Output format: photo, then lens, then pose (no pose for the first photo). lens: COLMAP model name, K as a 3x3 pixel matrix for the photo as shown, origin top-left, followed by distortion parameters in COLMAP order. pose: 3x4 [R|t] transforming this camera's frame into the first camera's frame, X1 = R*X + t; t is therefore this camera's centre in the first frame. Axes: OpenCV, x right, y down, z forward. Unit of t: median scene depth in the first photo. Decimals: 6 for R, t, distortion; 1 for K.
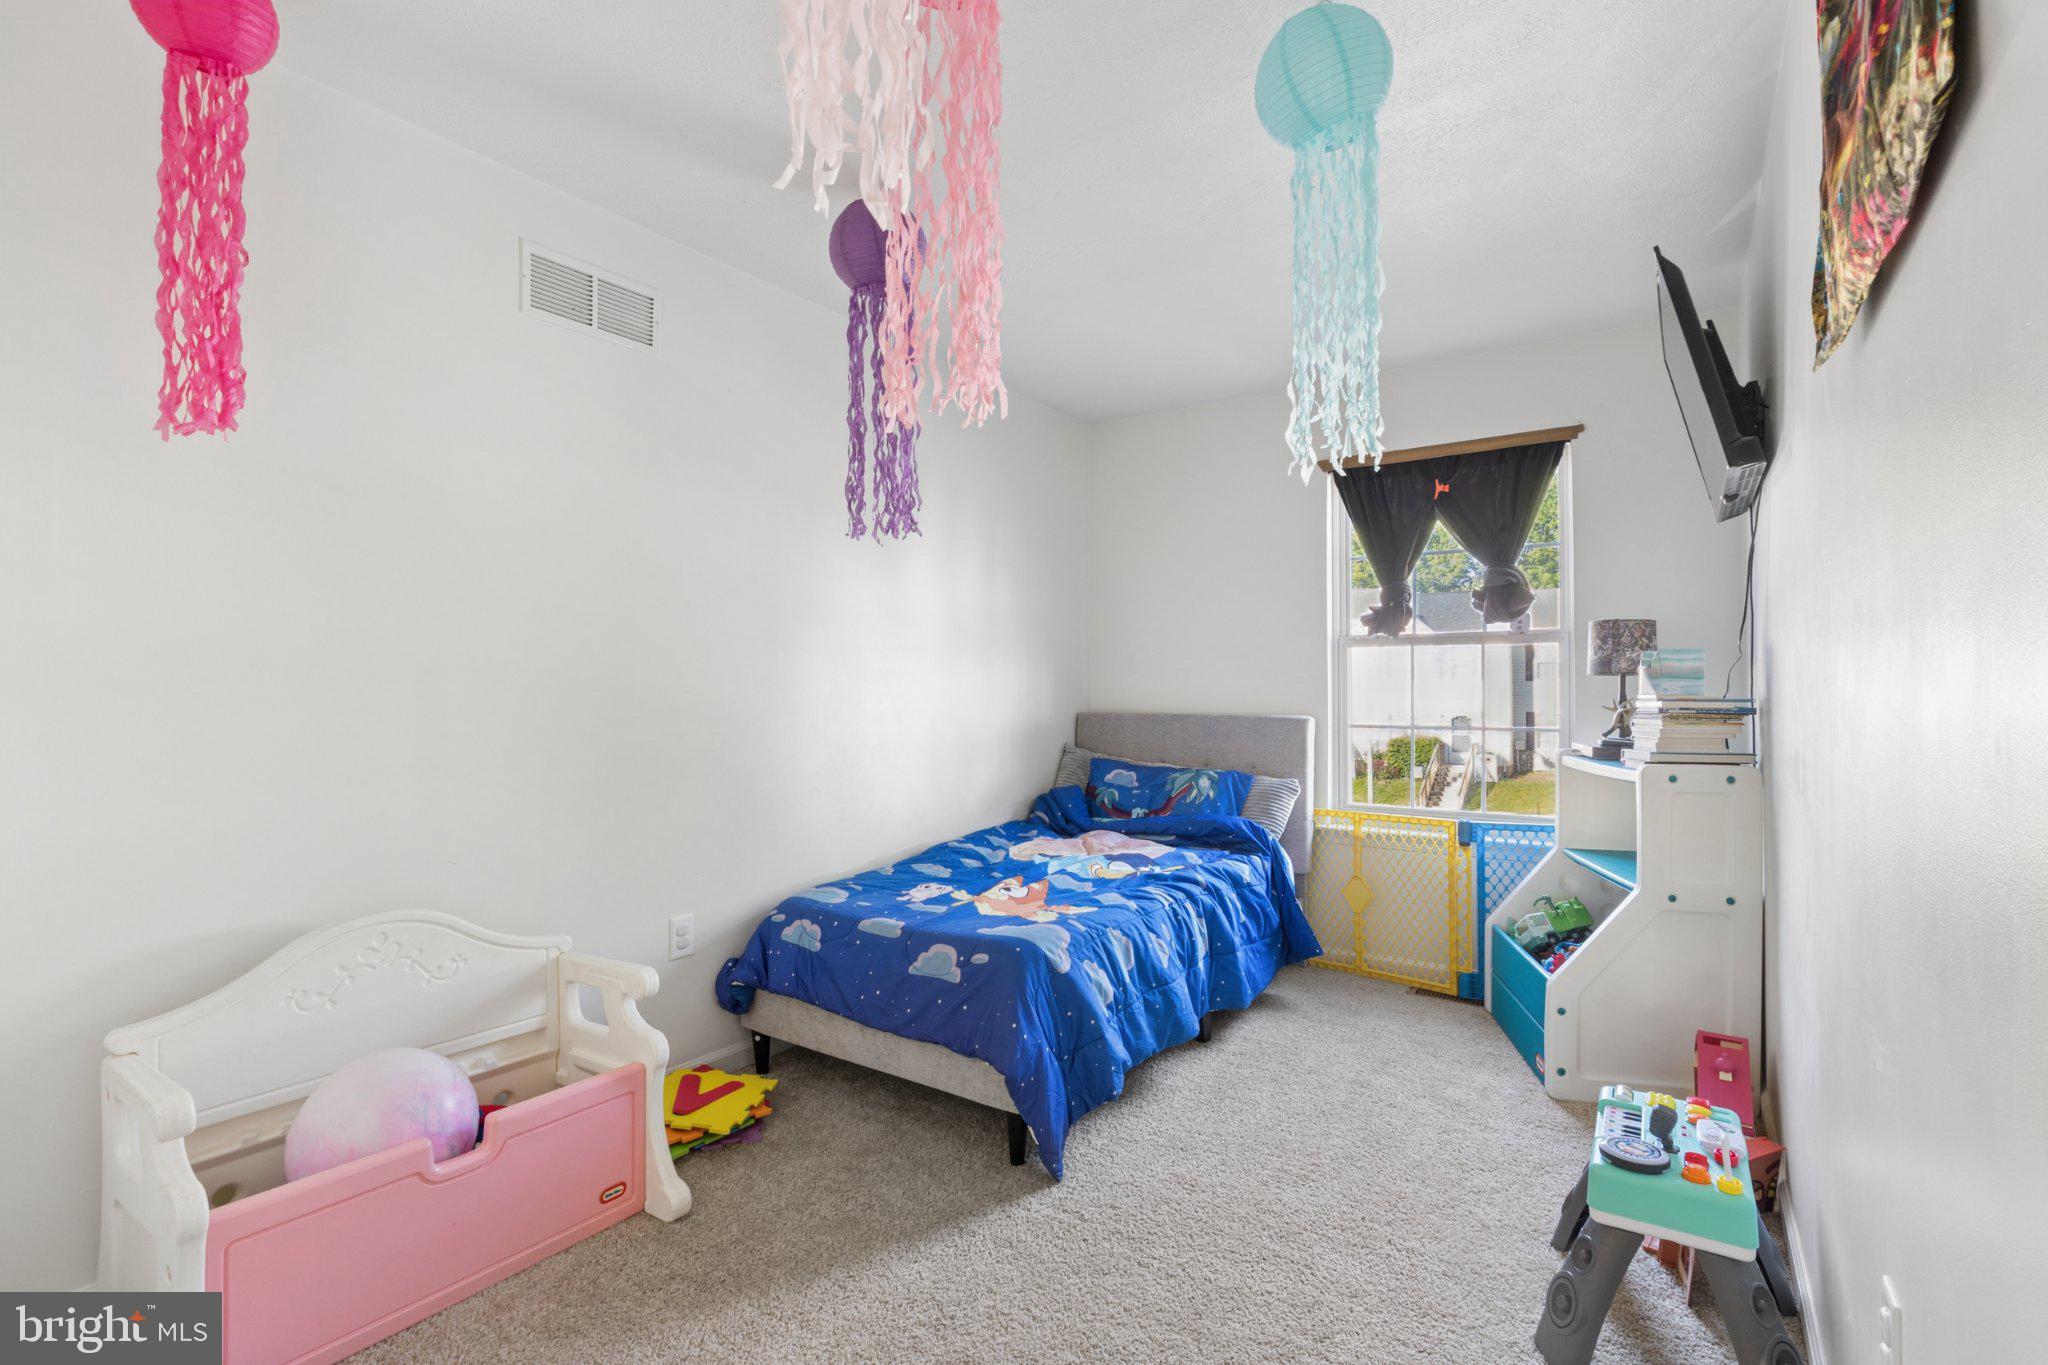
lens RADIAL K [[949.6, 0, 1015.8], [0, 949.6, 686.2], [0, 0, 1]] dist [-0.005982, -0.000301]
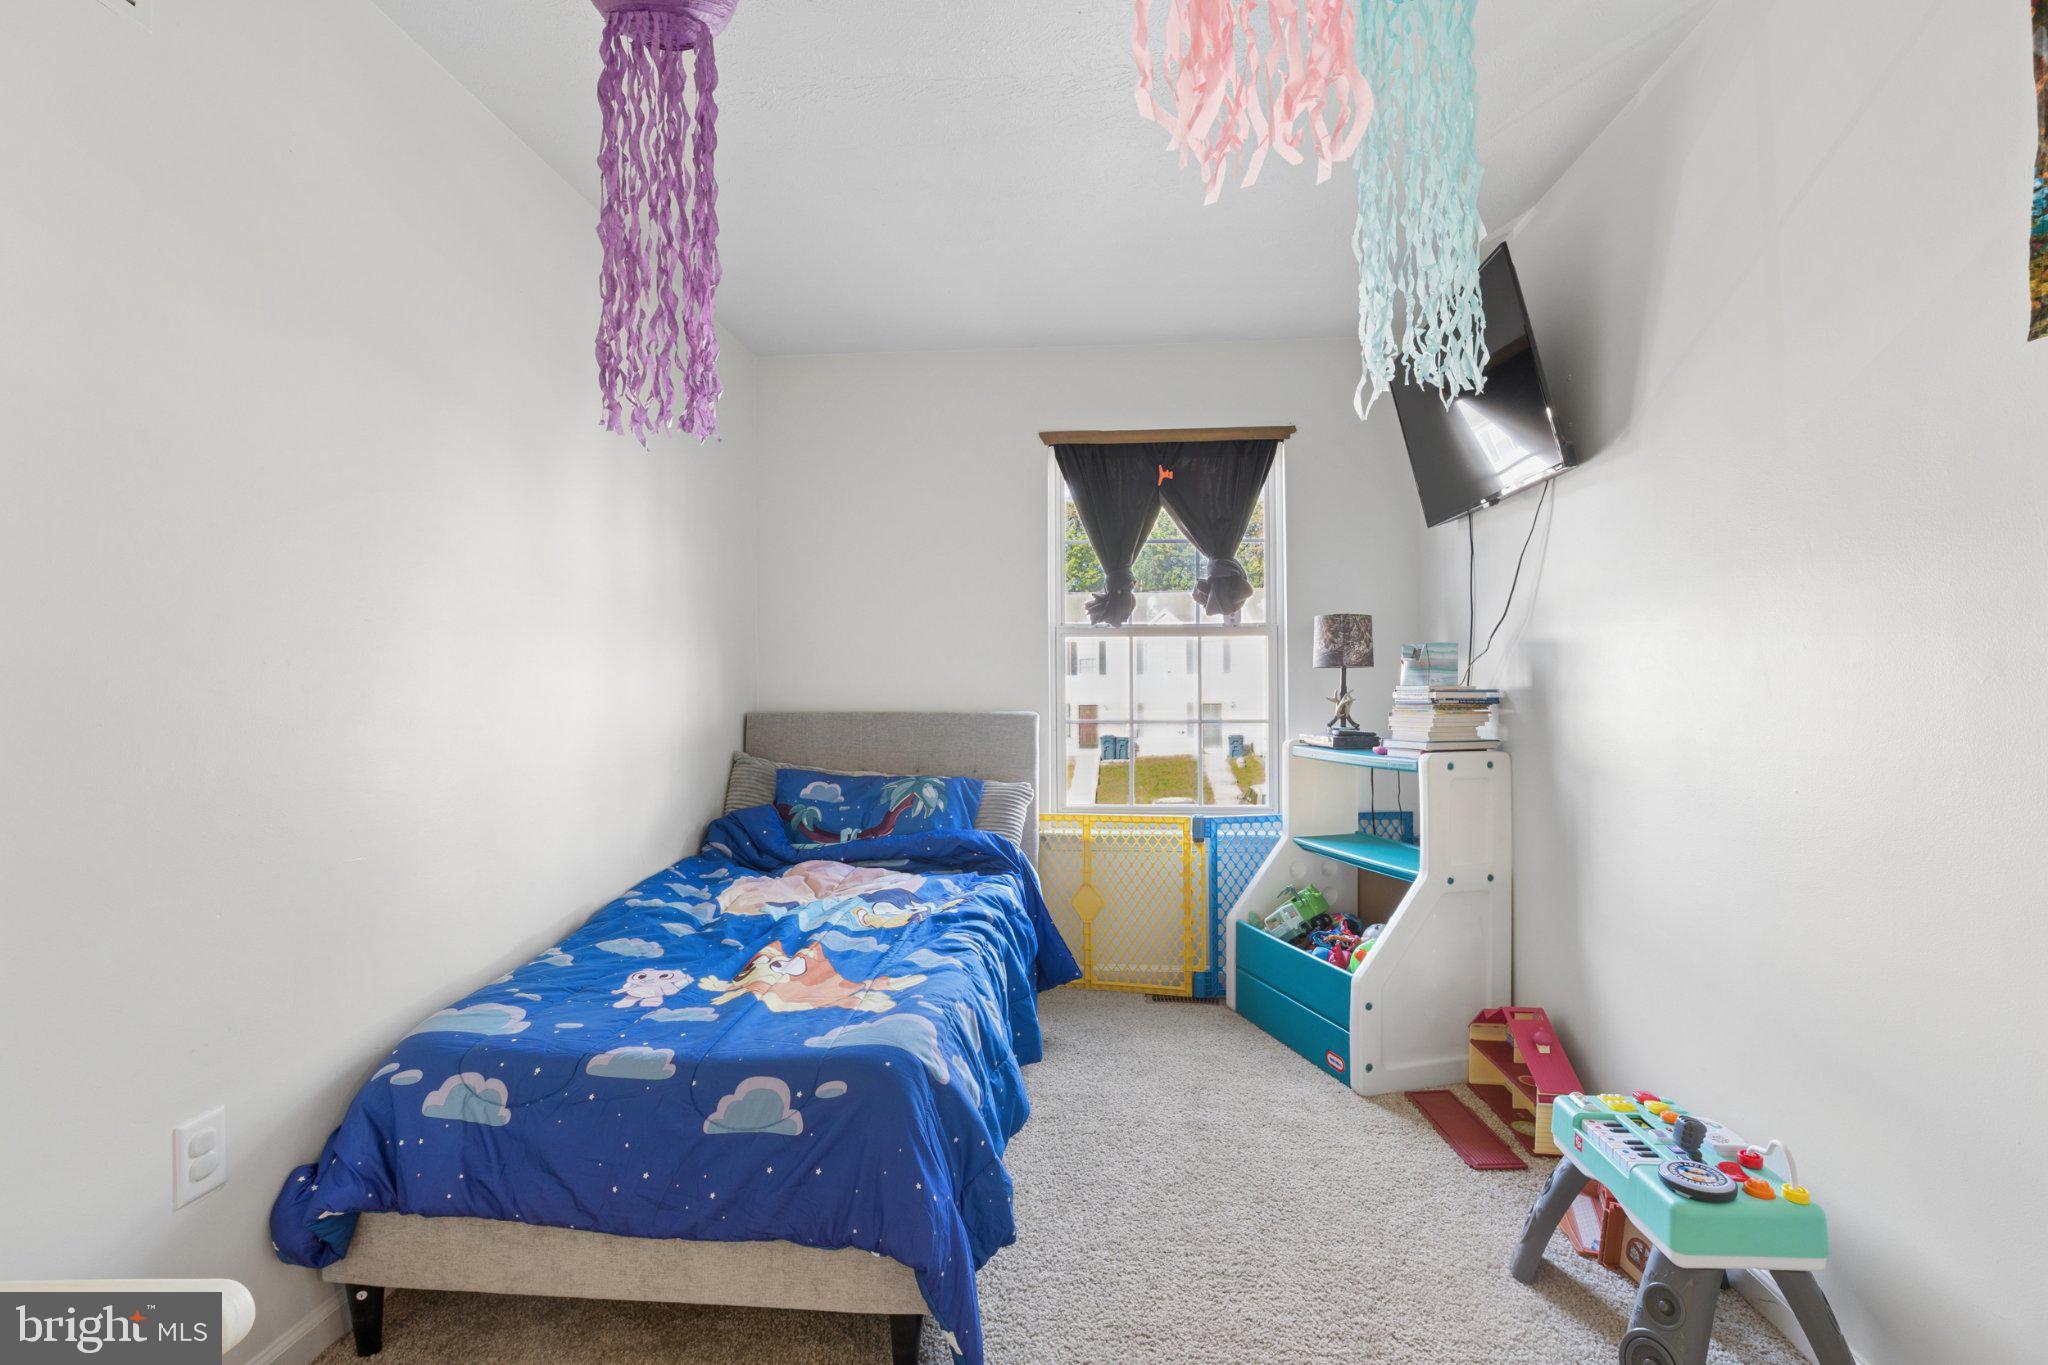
lens RADIAL K [[949.6, 0, 1030.9], [0, 949.6, 678.5], [0, 0, 1]] dist [-0.005982, -0.000301]
pose [[0.859339, -0.000139, 0.511407, -0.191031], [0.001335, 0.999997, -0.001973, 0.002027], [-0.511405, 0.002378, 0.859337, 0.270095]]
